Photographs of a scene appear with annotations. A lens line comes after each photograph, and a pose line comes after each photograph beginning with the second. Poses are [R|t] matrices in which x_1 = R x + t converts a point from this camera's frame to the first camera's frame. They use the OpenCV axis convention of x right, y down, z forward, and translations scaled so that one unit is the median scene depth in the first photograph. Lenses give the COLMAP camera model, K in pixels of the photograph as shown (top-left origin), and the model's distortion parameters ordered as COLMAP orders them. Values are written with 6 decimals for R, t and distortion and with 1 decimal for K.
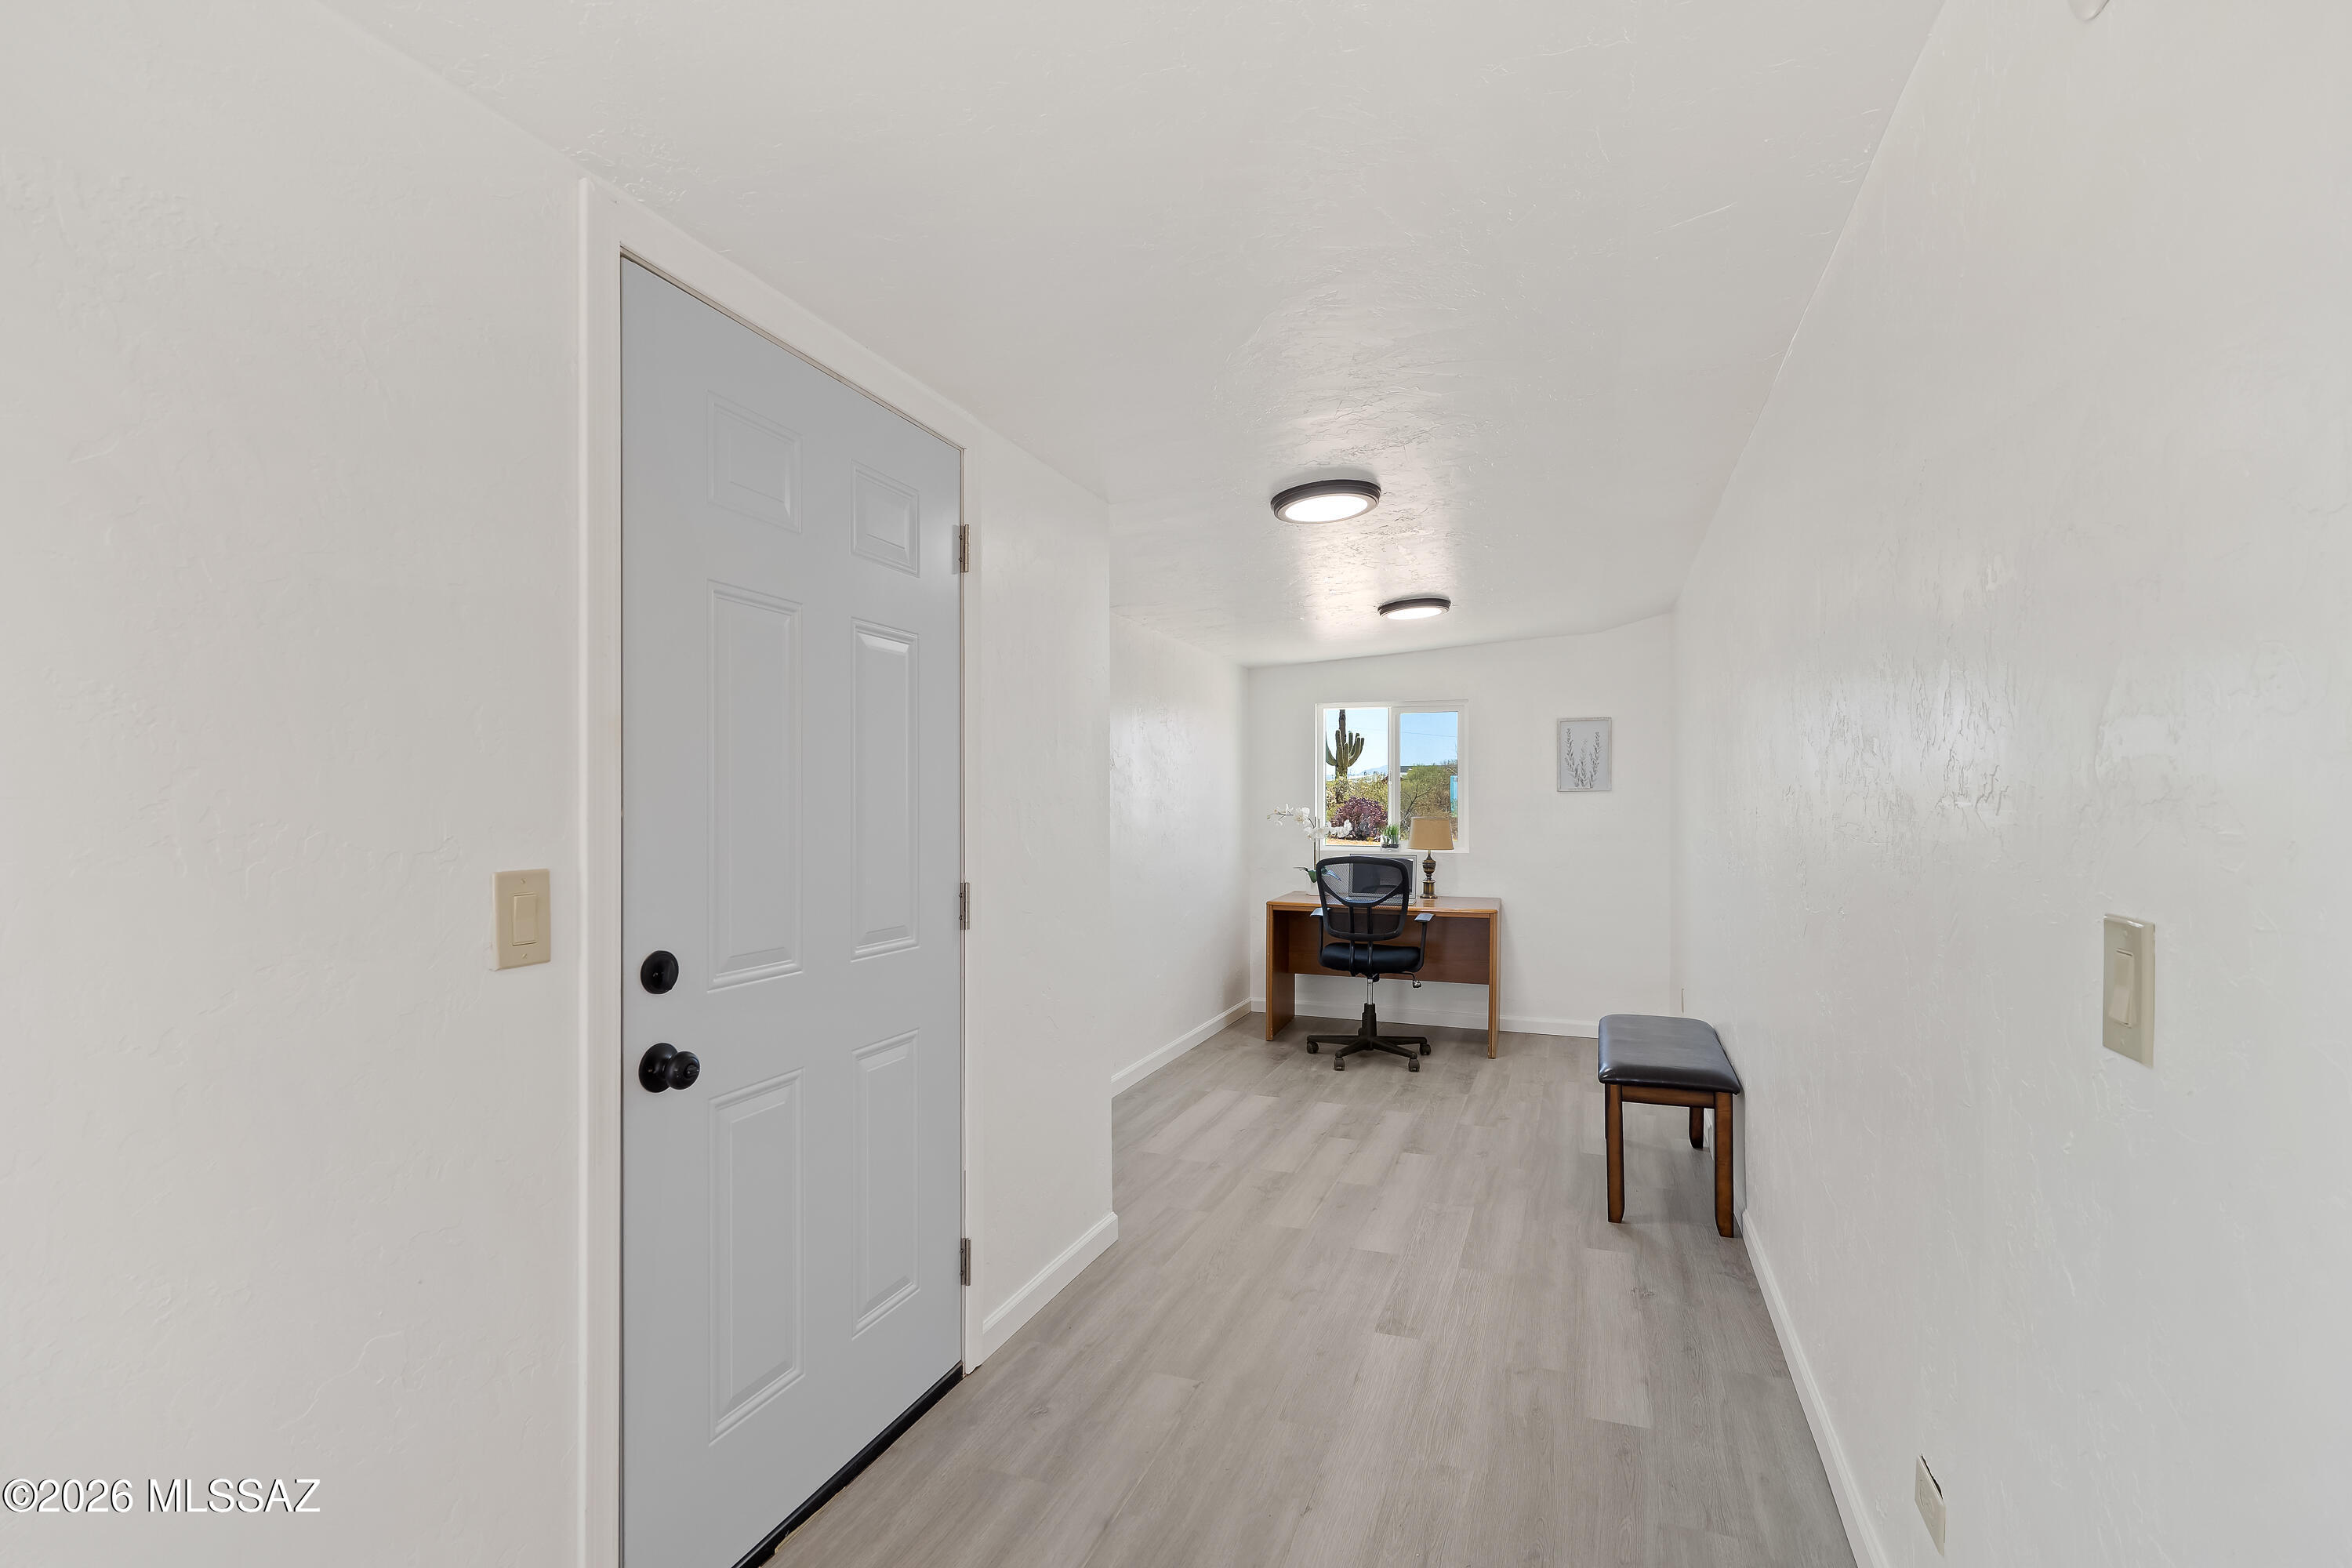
lens RADIAL K [[1072.3, 0, 1190.1], [0, 1072.3, 818.1], [0, 0, 1]] dist [-0.007419, 0.003304]
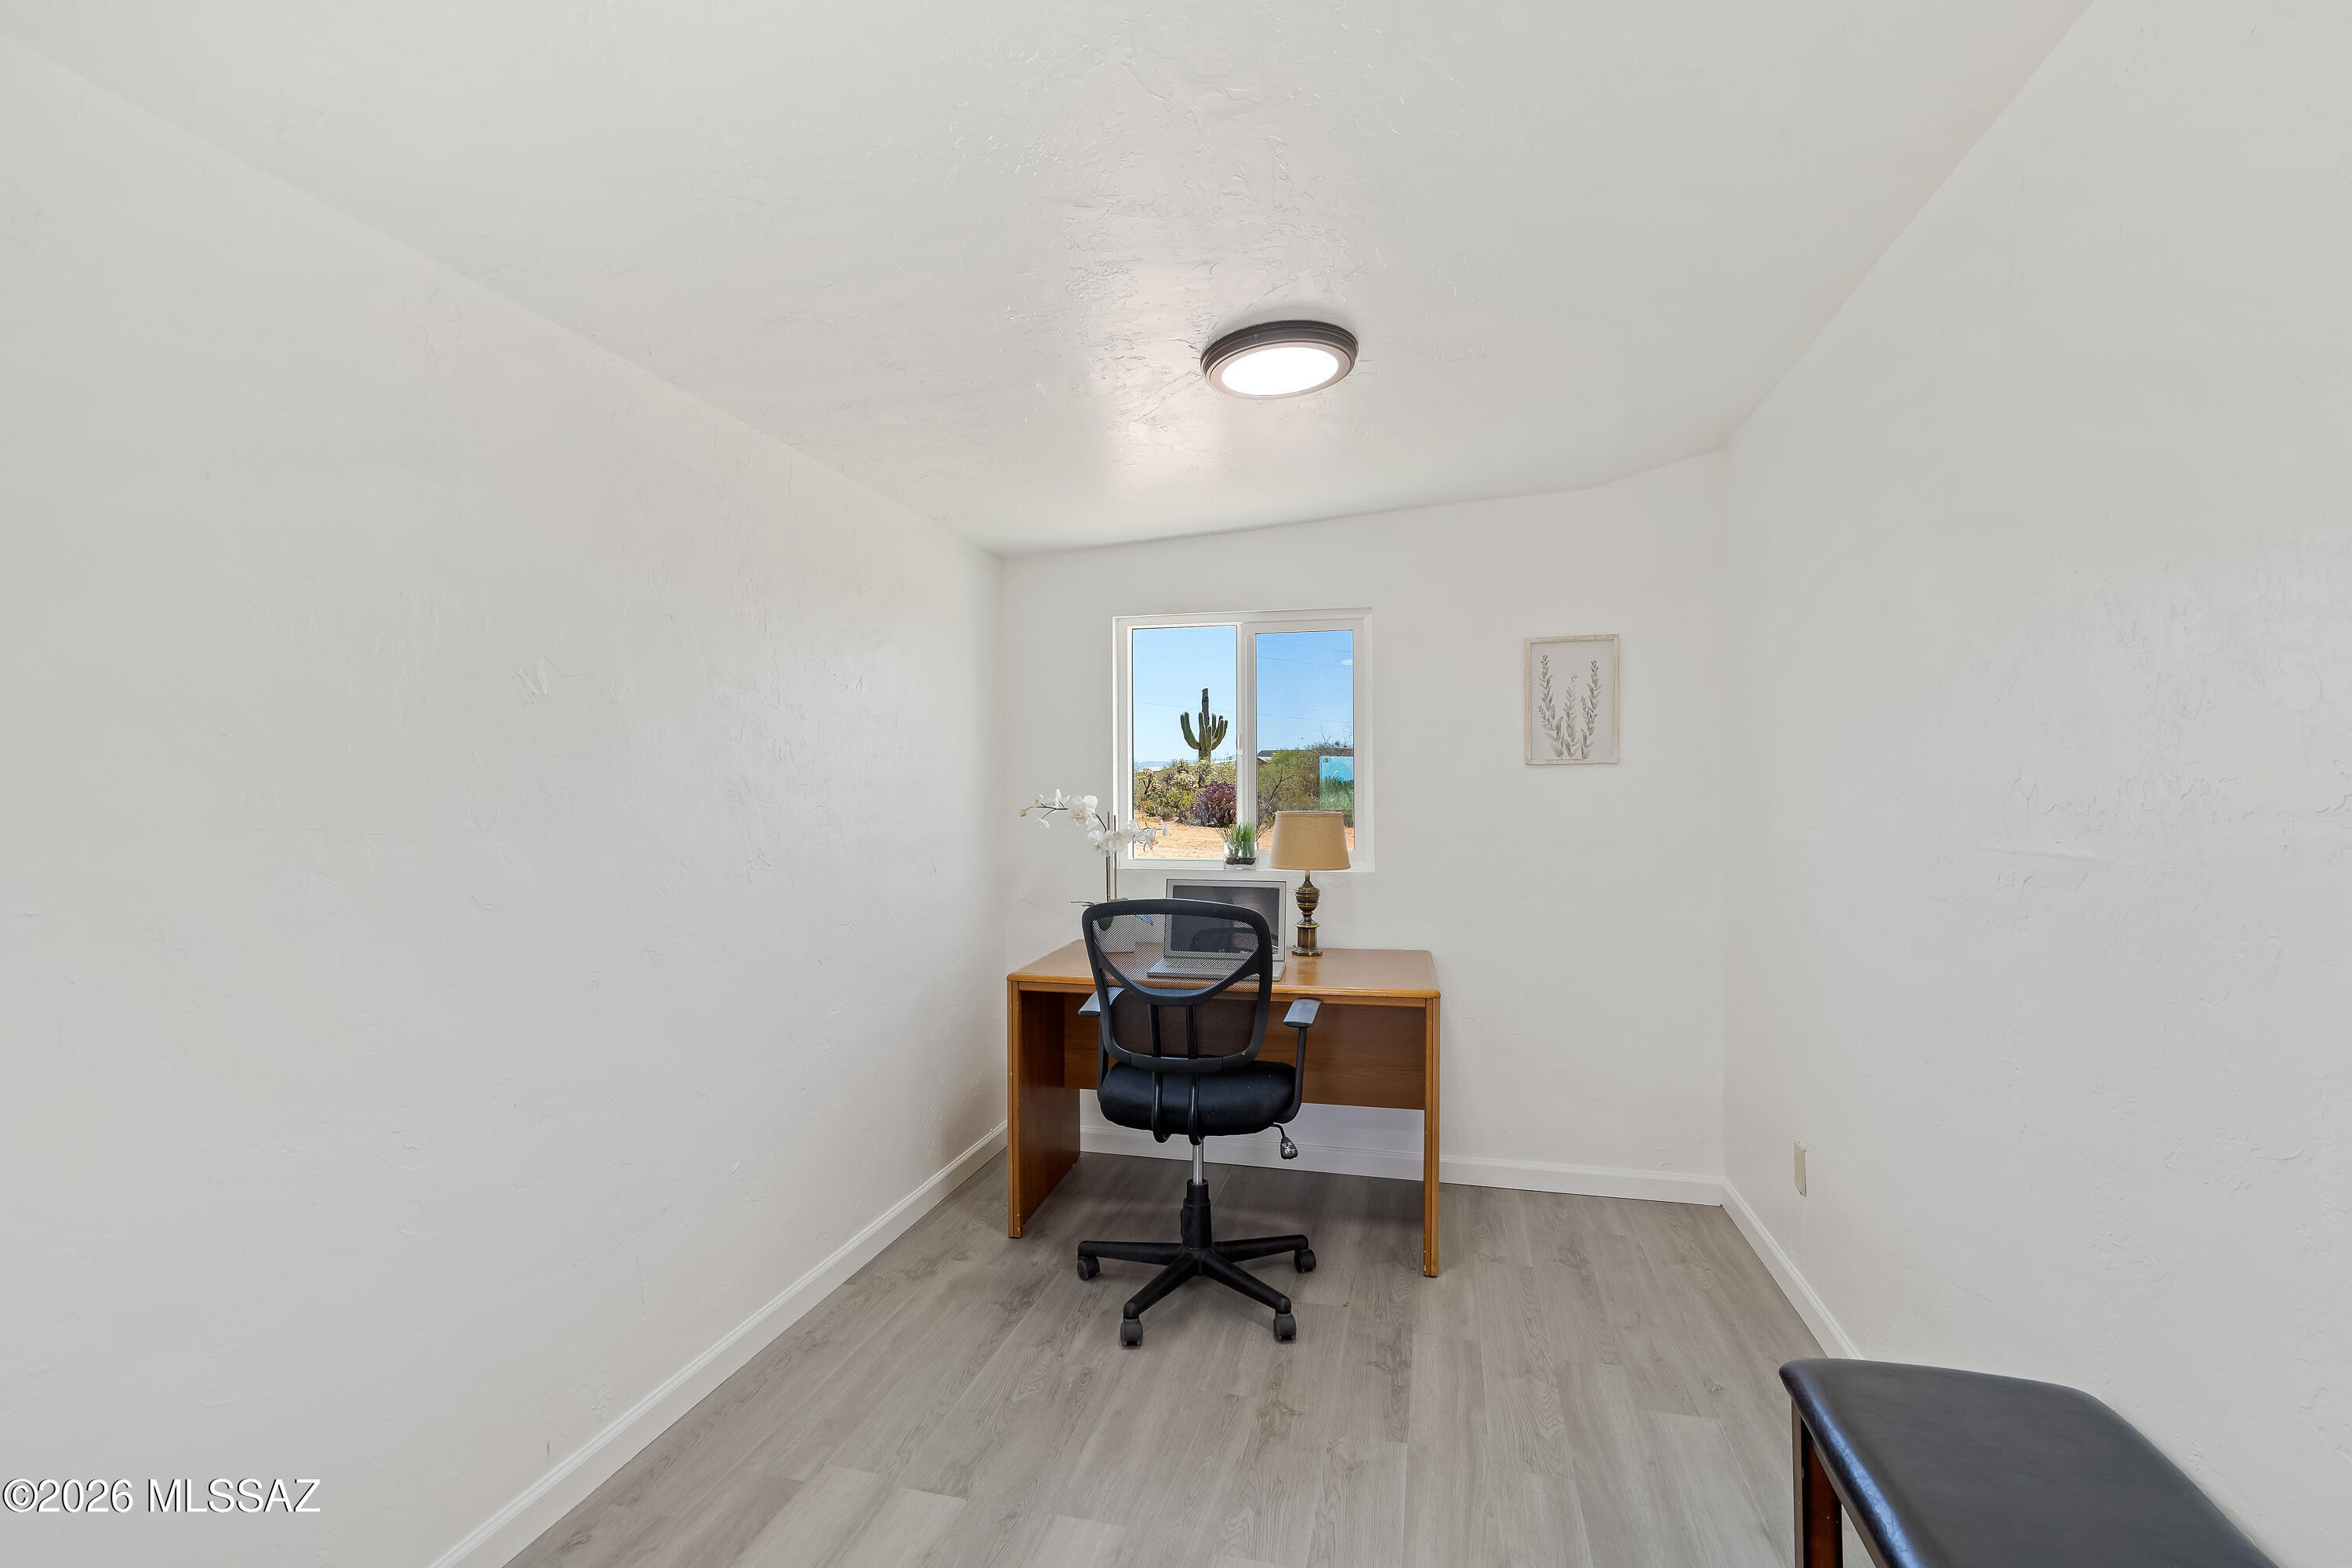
lens RADIAL K [[1072.3, 0, 1174.8], [0, 1072.3, 784.2], [0, 0, 1]] dist [-0.007419, 0.003304]
pose [[0.993970, -0.003838, 0.109585, 0.094348], [0.005746, 0.999837, -0.017101, -0.005966], [-0.109501, 0.017627, 0.993830, 0.457410]]
